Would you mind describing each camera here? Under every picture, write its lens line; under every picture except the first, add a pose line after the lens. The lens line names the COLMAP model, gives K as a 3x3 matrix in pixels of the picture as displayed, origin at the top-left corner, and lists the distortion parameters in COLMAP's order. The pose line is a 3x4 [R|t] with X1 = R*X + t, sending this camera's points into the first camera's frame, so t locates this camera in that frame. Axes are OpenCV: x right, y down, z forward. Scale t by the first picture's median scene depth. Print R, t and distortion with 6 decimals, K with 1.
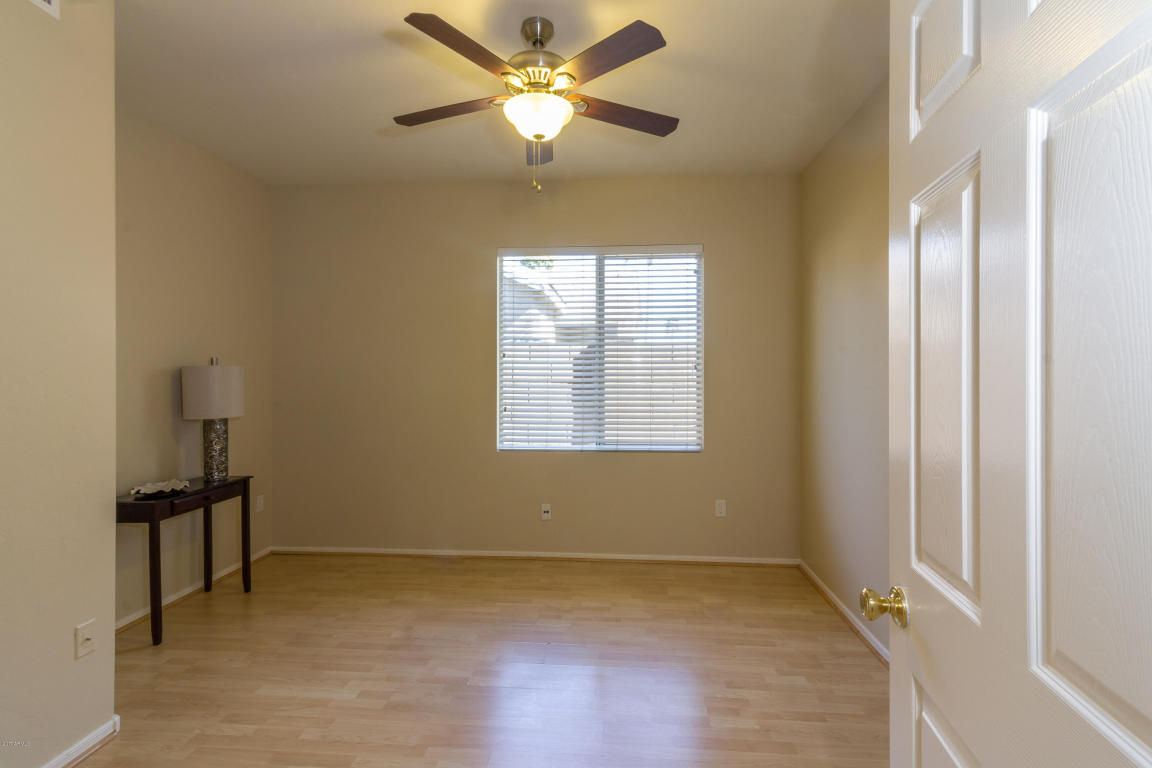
lens RADIAL K [[536.5, 0, 583.3], [0, 536.5, 364.0], [0, 0, 1]] dist [-0.000558, 0.000117]
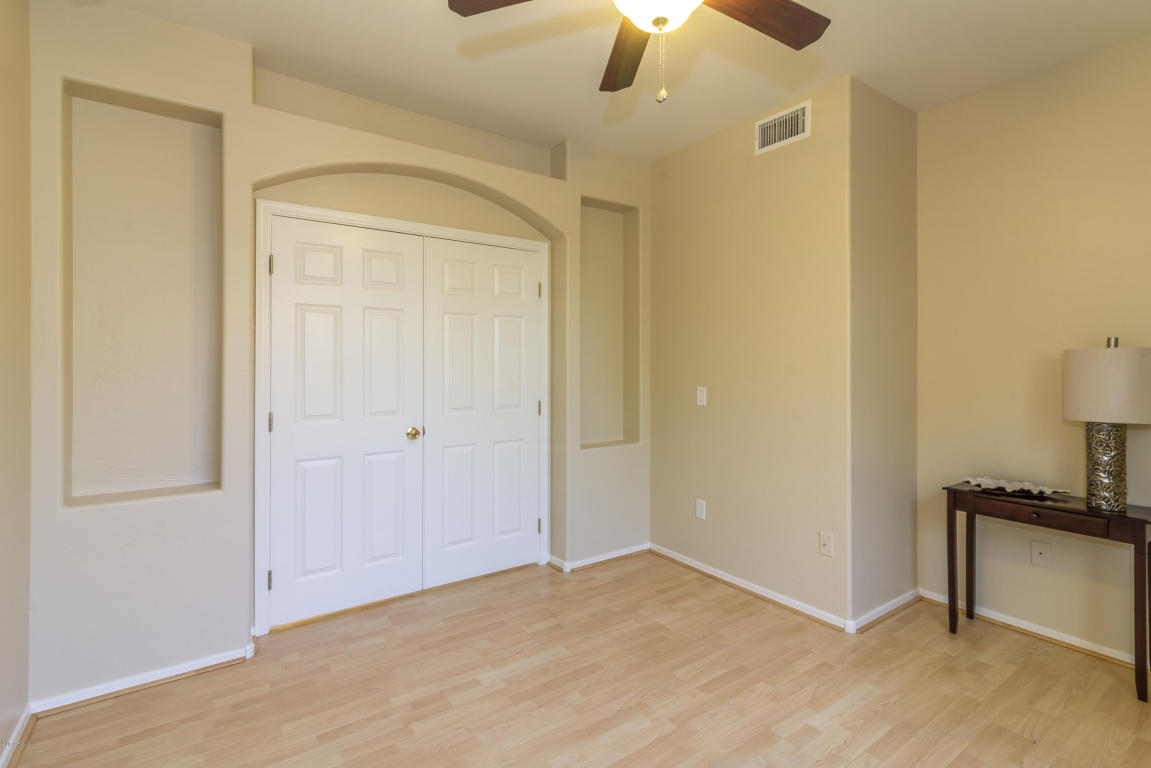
lens RADIAL K [[541.0, 0, 574.2], [0, 541.0, 360.0], [0, 0, 1]] dist [0.006397, 0.000765]
pose [[-0.780585, -0.000308, -0.625050, 0.401068], [0.015405, 0.999687, -0.019732, 0.025987], [0.624860, -0.025031, -0.780335, 1.336032]]
